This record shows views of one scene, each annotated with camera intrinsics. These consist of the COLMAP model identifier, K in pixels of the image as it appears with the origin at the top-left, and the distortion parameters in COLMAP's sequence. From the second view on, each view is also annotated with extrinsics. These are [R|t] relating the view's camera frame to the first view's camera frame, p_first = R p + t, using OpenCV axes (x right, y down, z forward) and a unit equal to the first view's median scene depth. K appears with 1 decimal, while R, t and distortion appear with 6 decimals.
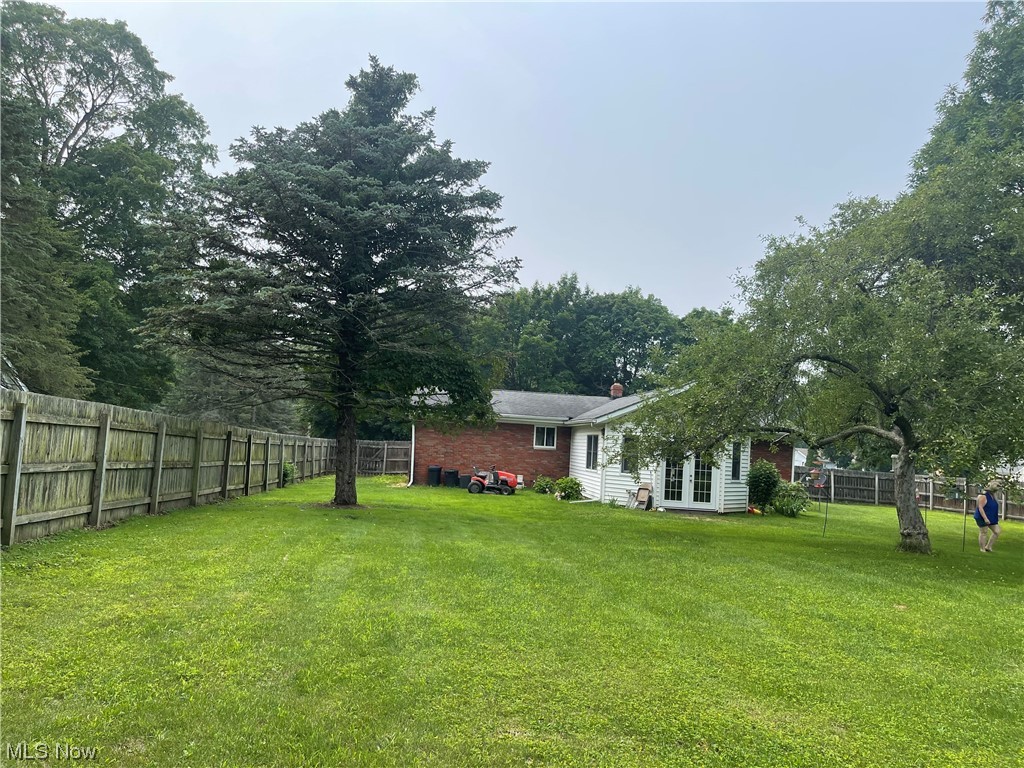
lens RADIAL K [[772.2, 0, 518.8], [0, 772.2, 384.9], [0, 0, 1]] dist [0.062784, -0.085016]
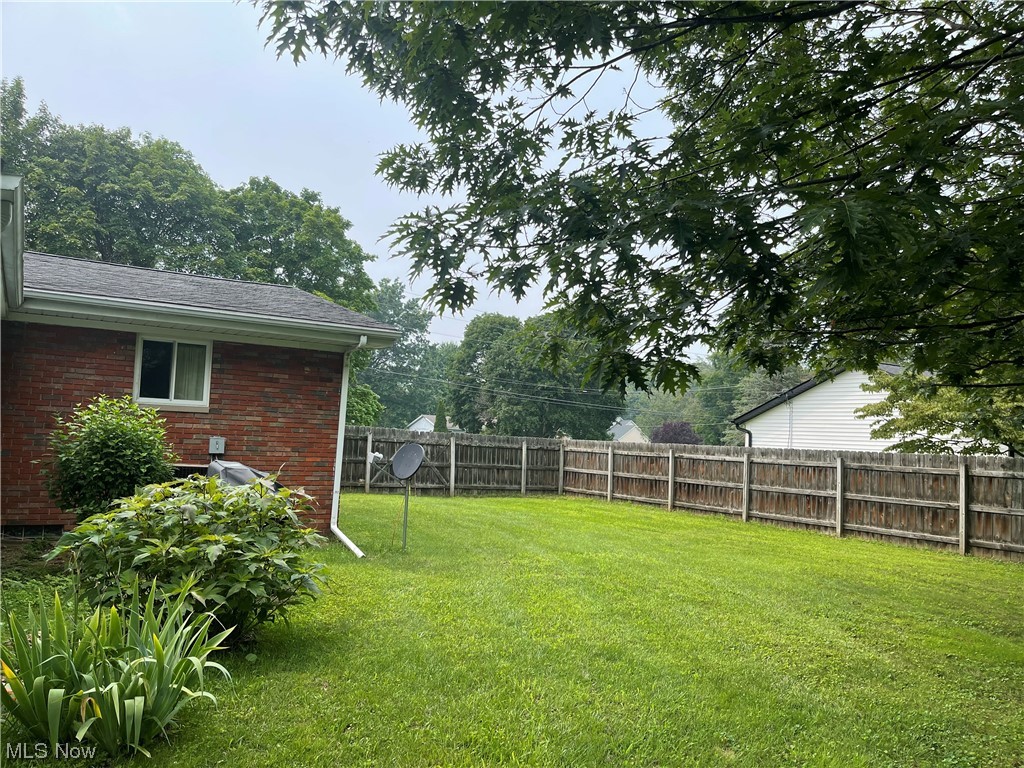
lens RADIAL K [[772.2, 0, 514.6], [0, 772.2, 390.4], [0, 0, 1]] dist [0.062784, -0.085016]
pose [[0.901744, 0.006765, 0.432218, 0.368488], [-0.024680, 0.999052, 0.035855, 0.102141], [-0.431566, -0.042999, 0.901056, 0.879297]]
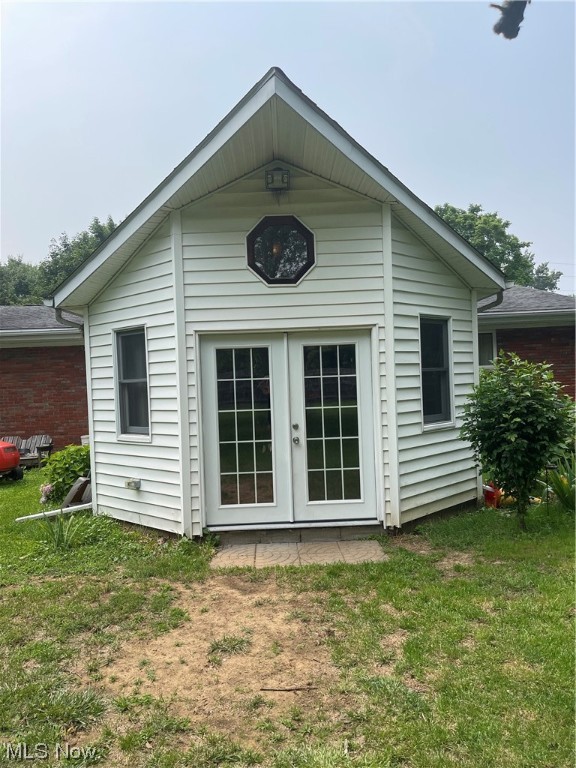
lens RADIAL K [[579.1, 0, 286.4], [0, 579.1, 381.8], [0, 0, 1]] dist [0.062784, -0.085016]
pose [[0.990507, -0.099602, -0.094738, 0.248885], [0.106759, 0.991547, 0.073732, 0.080377], [0.086593, -0.083146, 0.992768, 0.764391]]
